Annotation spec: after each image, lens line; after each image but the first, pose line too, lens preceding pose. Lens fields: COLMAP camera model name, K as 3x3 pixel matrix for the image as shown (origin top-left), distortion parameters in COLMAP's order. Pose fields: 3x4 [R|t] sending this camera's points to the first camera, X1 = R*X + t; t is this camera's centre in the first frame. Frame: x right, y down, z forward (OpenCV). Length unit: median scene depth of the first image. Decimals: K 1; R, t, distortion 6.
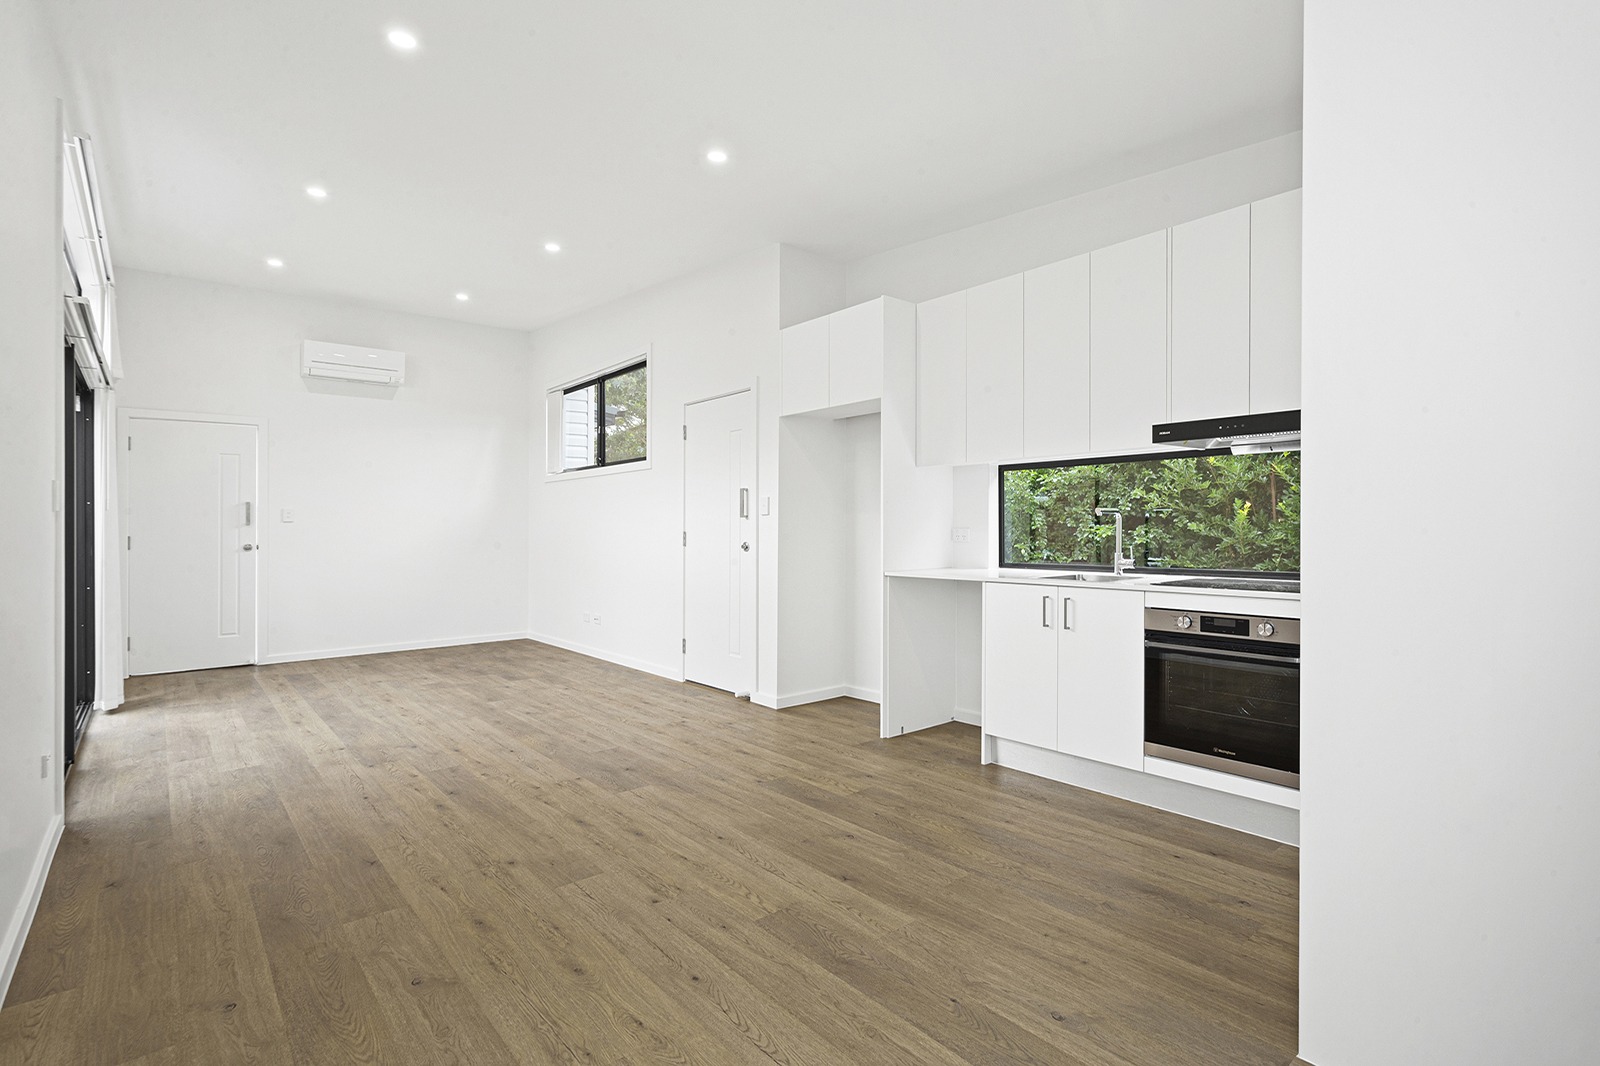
lens RADIAL K [[760.0, 0, 787.0], [0, 760.0, 522.6], [0, 0, 1]] dist [0.002967, 0.000506]
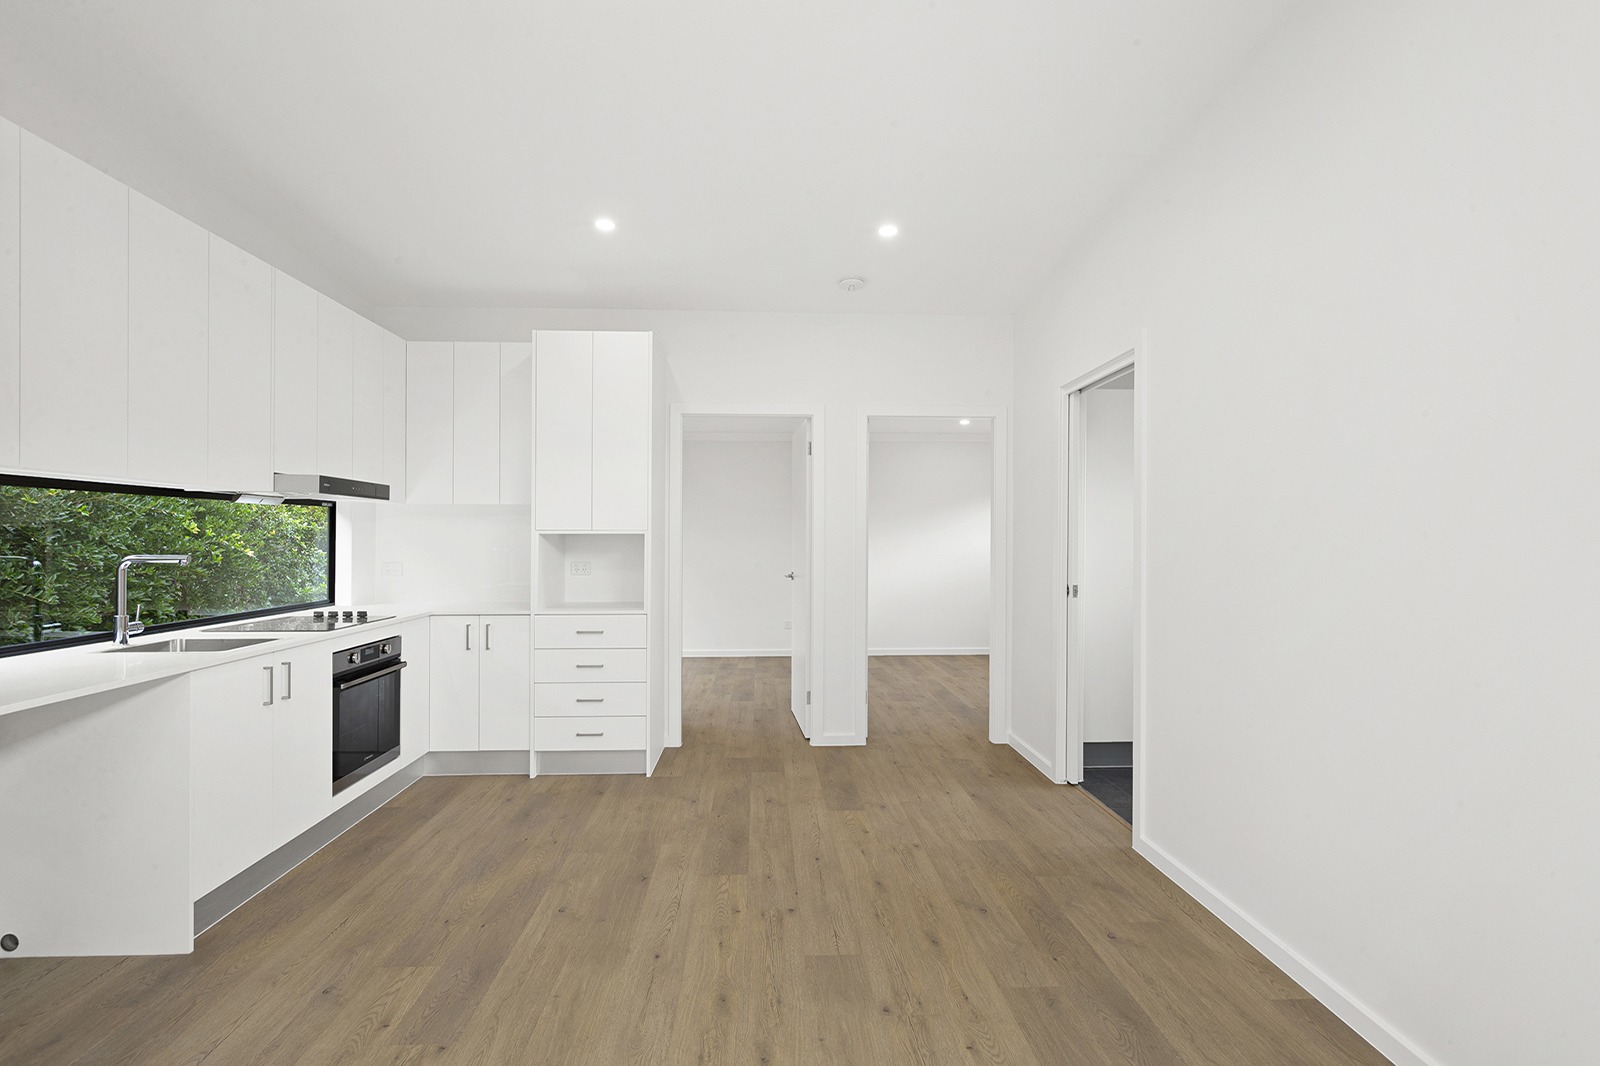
lens RADIAL K [[767.7, 0, 801.5], [0, 767.7, 548.2], [0, 0, 1]] dist [0.008312, 0.000725]
pose [[-0.806347, -0.001565, 0.591441, -0.561467], [-0.000541, 0.999998, 0.001908, -0.028518], [-0.591443, 0.001218, -0.806346, 1.245813]]
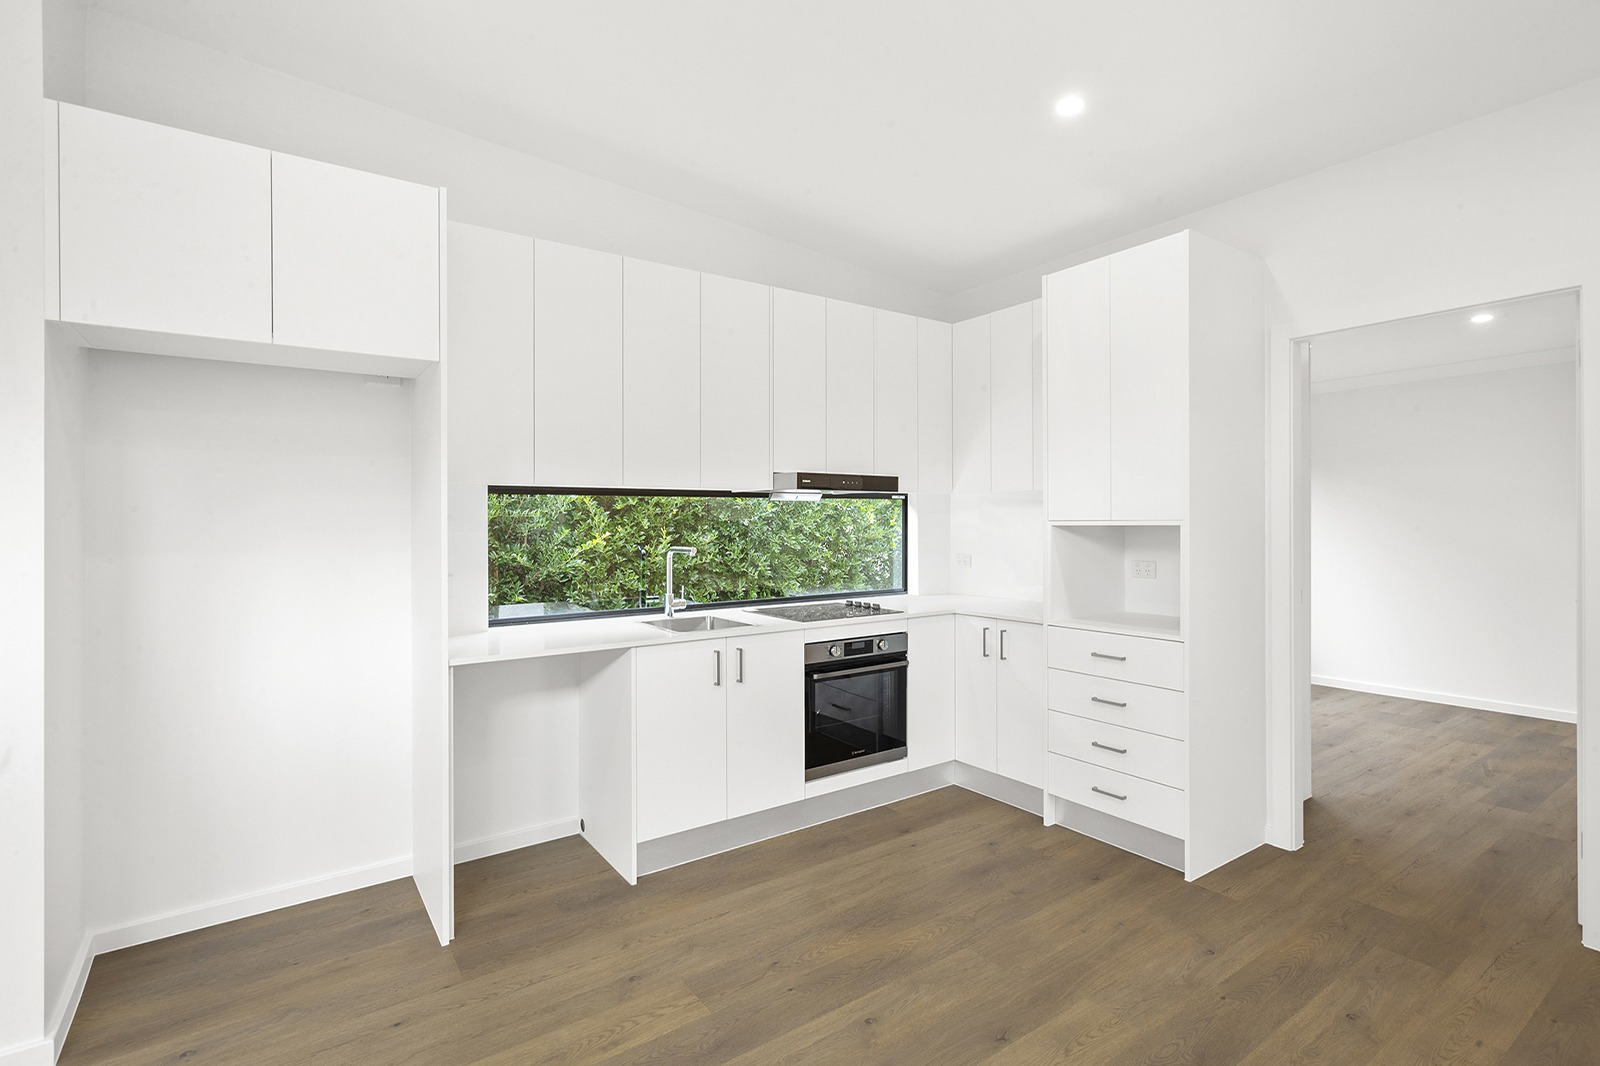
lens RADIAL K [[760.0, 0, 787.0], [0, 760.0, 522.6], [0, 0, 1]] dist [0.002967, 0.000506]
pose [[0.080071, 0.006613, 0.996767, -0.506489], [-0.002831, 0.999975, -0.006407, -0.043992], [-0.996785, -0.002309, 0.080088, 0.799543]]
